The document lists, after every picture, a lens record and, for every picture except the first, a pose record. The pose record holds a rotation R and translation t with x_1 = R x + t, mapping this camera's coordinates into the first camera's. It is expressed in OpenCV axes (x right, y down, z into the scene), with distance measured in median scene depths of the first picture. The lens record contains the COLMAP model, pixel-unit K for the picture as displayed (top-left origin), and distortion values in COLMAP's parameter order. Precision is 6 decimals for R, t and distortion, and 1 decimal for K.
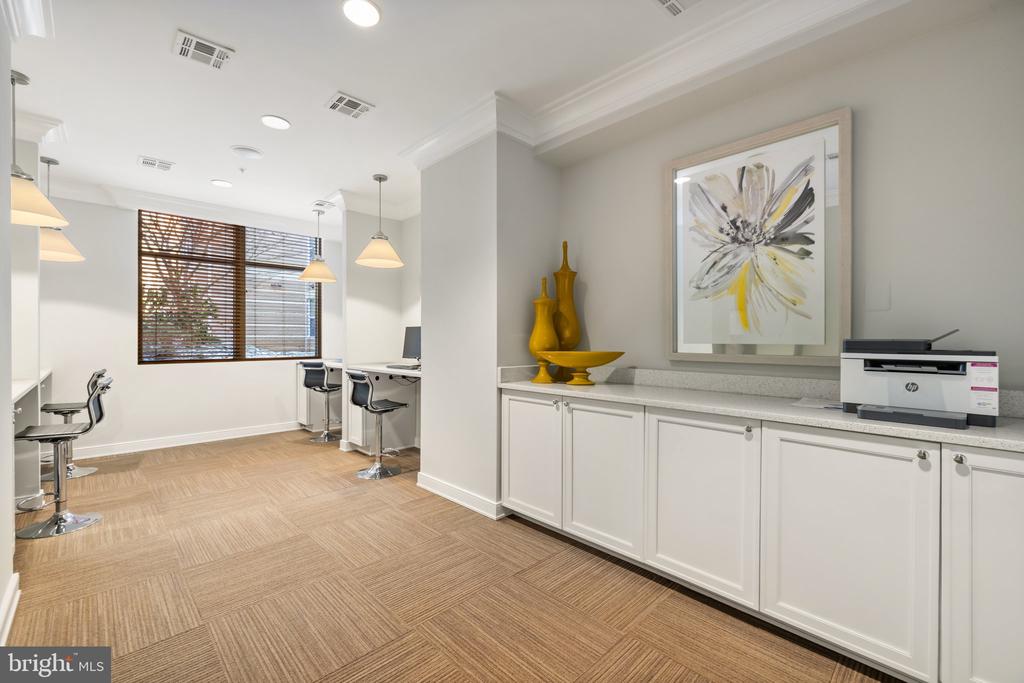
lens RADIAL K [[437.7, 0, 511.0], [0, 437.7, 339.9], [0, 0, 1]] dist [0.001085, -0.000173]
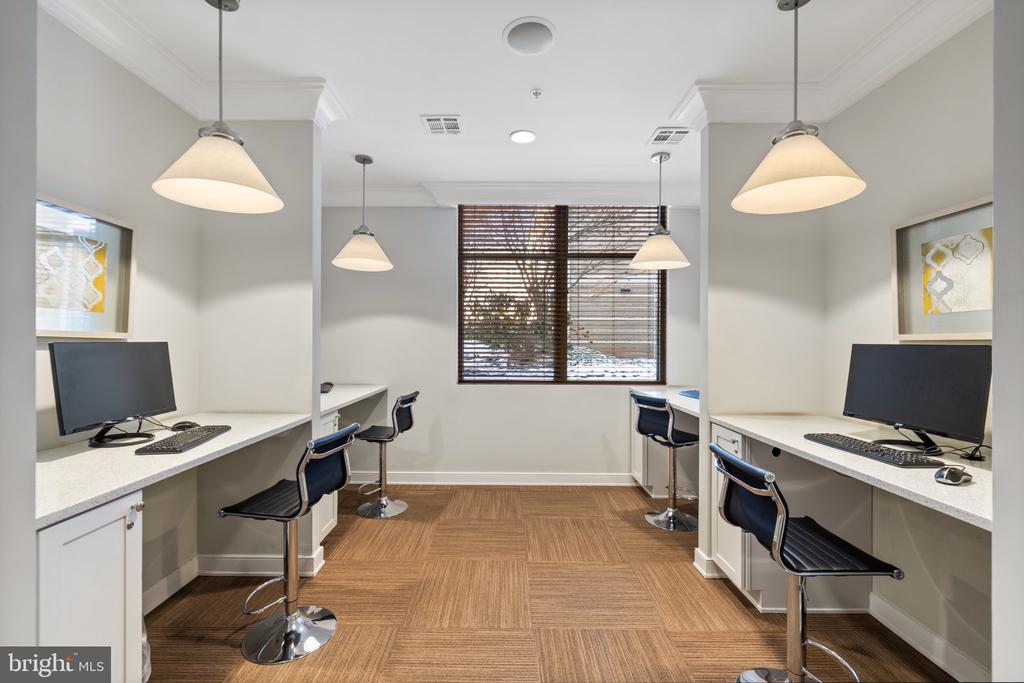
lens RADIAL K [[444.2, 0, 488.8], [0, 444.2, 339.9], [0, 0, 1]] dist [0.000545, -0.000113]
pose [[0.696764, 0.001774, -0.717298, -0.168050], [-0.006529, 0.999971, -0.003869, -0.028276], [0.717271, 0.007379, 0.696756, 0.416244]]
